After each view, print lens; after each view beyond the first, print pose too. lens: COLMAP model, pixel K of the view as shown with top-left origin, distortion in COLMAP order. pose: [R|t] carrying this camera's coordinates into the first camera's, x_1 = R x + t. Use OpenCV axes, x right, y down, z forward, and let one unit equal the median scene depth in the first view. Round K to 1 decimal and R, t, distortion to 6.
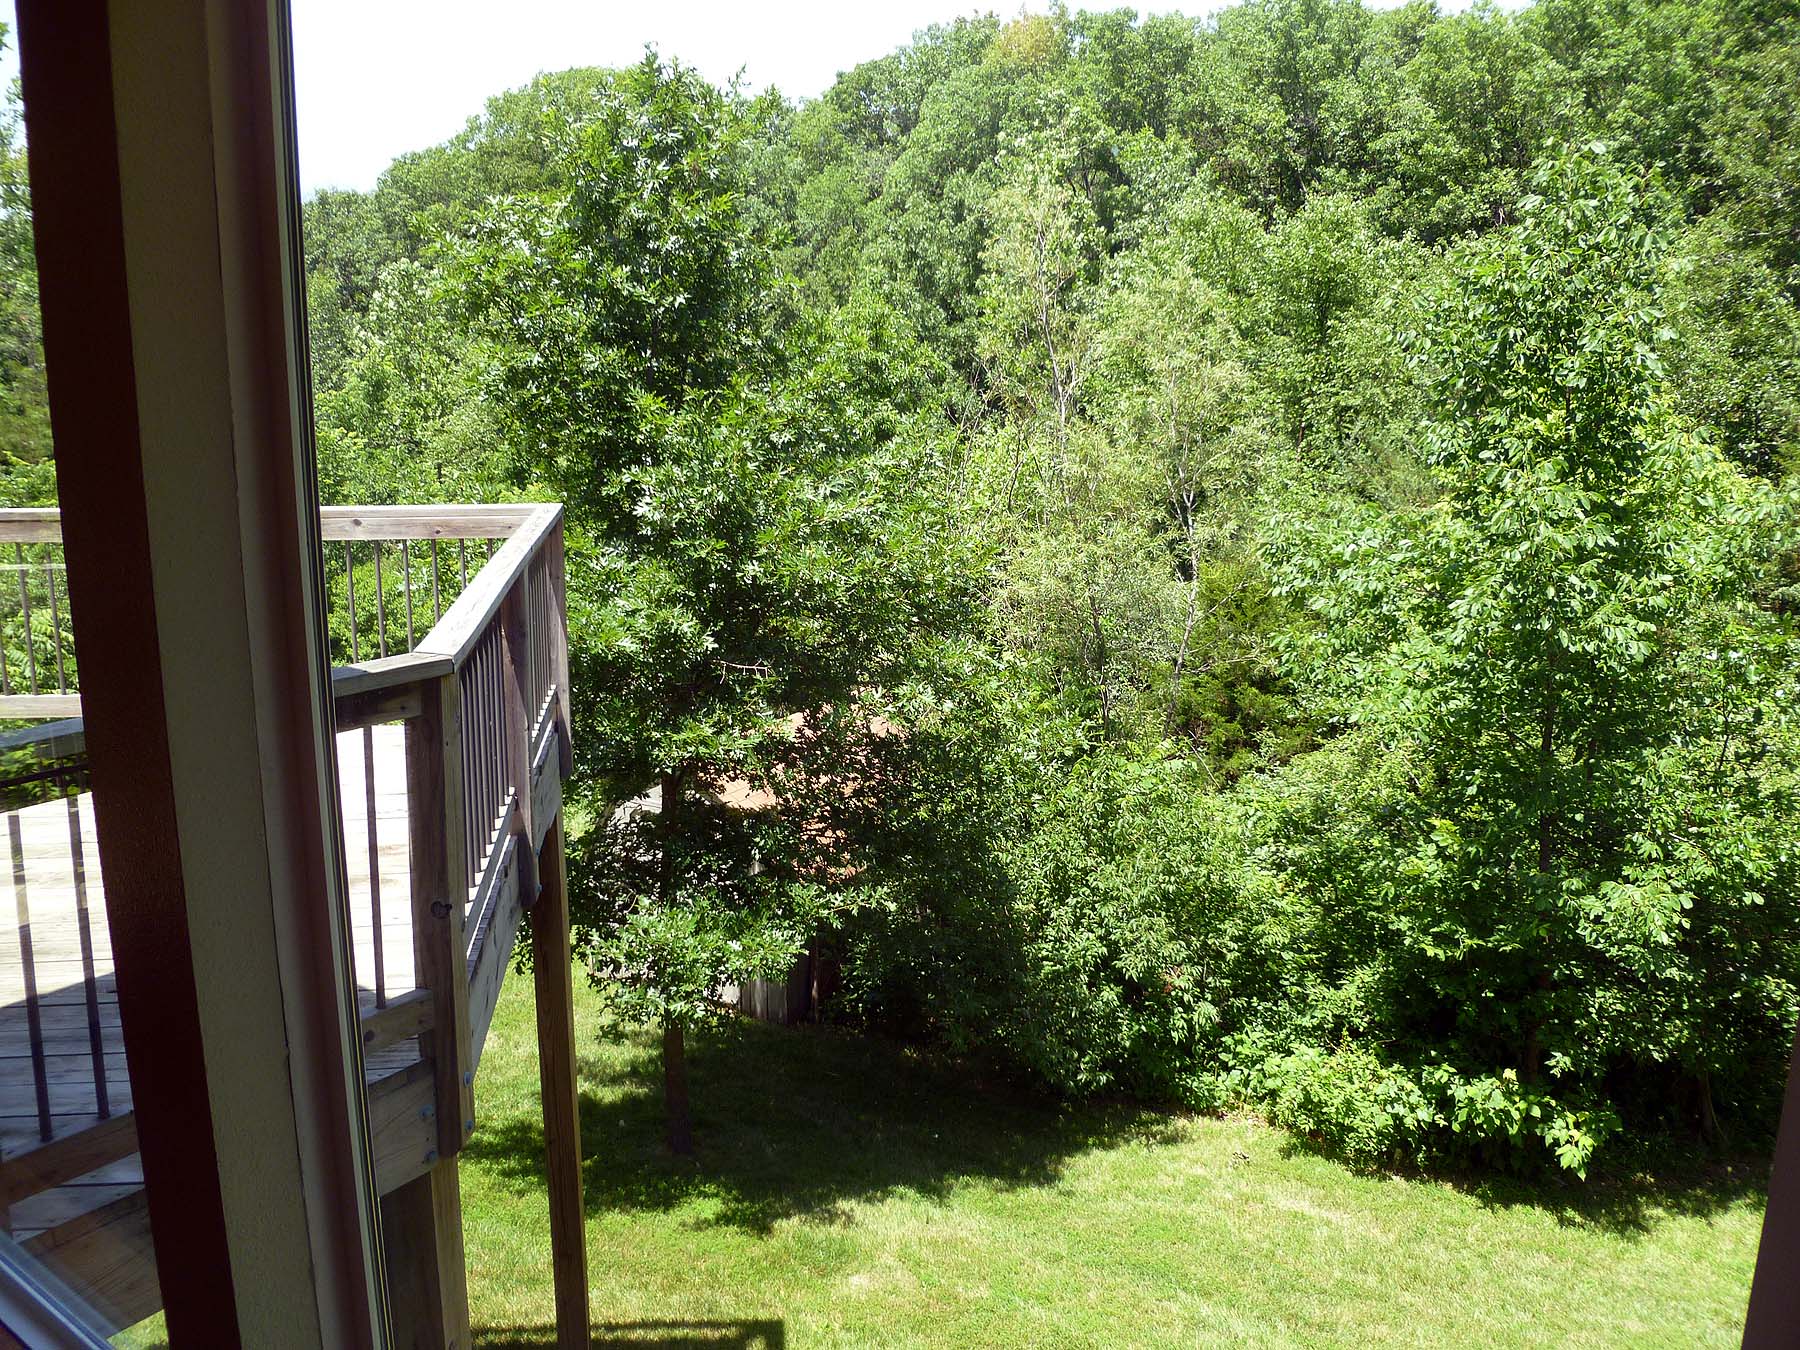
lens RADIAL K [[1500.3, 0, 906.0], [0, 1500.3, 691.1], [0, 0, 1]] dist [-0.090188, 0.024543]
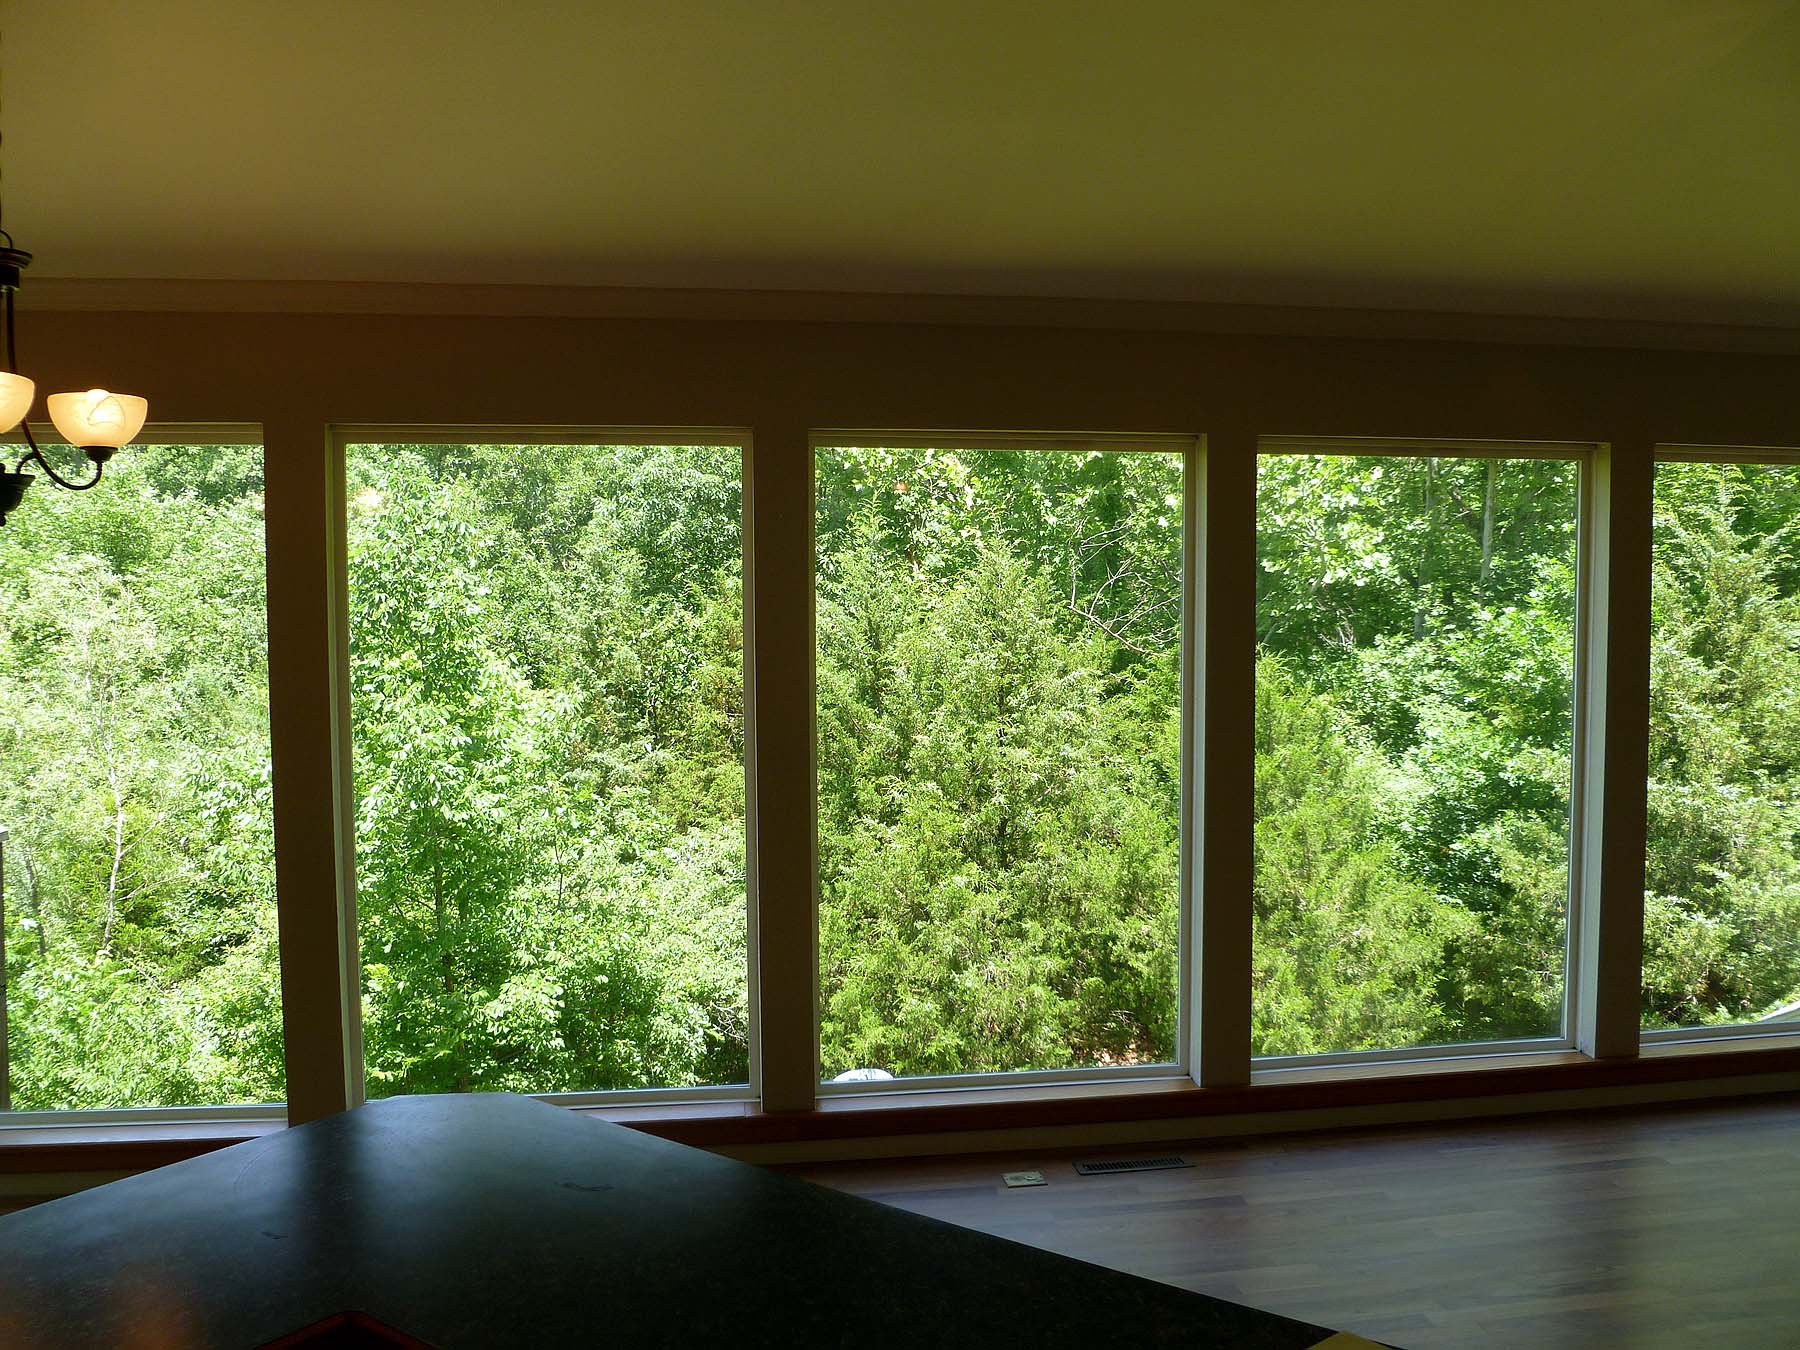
lens RADIAL K [[1500.3, 0, 896.0], [0, 1500.3, 675.7], [0, 0, 1]] dist [-0.090188, 0.024543]
pose [[0.703558, -0.060146, 0.708088, -0.217454], [0.179014, 0.979279, -0.094688, 0.040842], [-0.687721, 0.193376, 0.699747, -0.261309]]
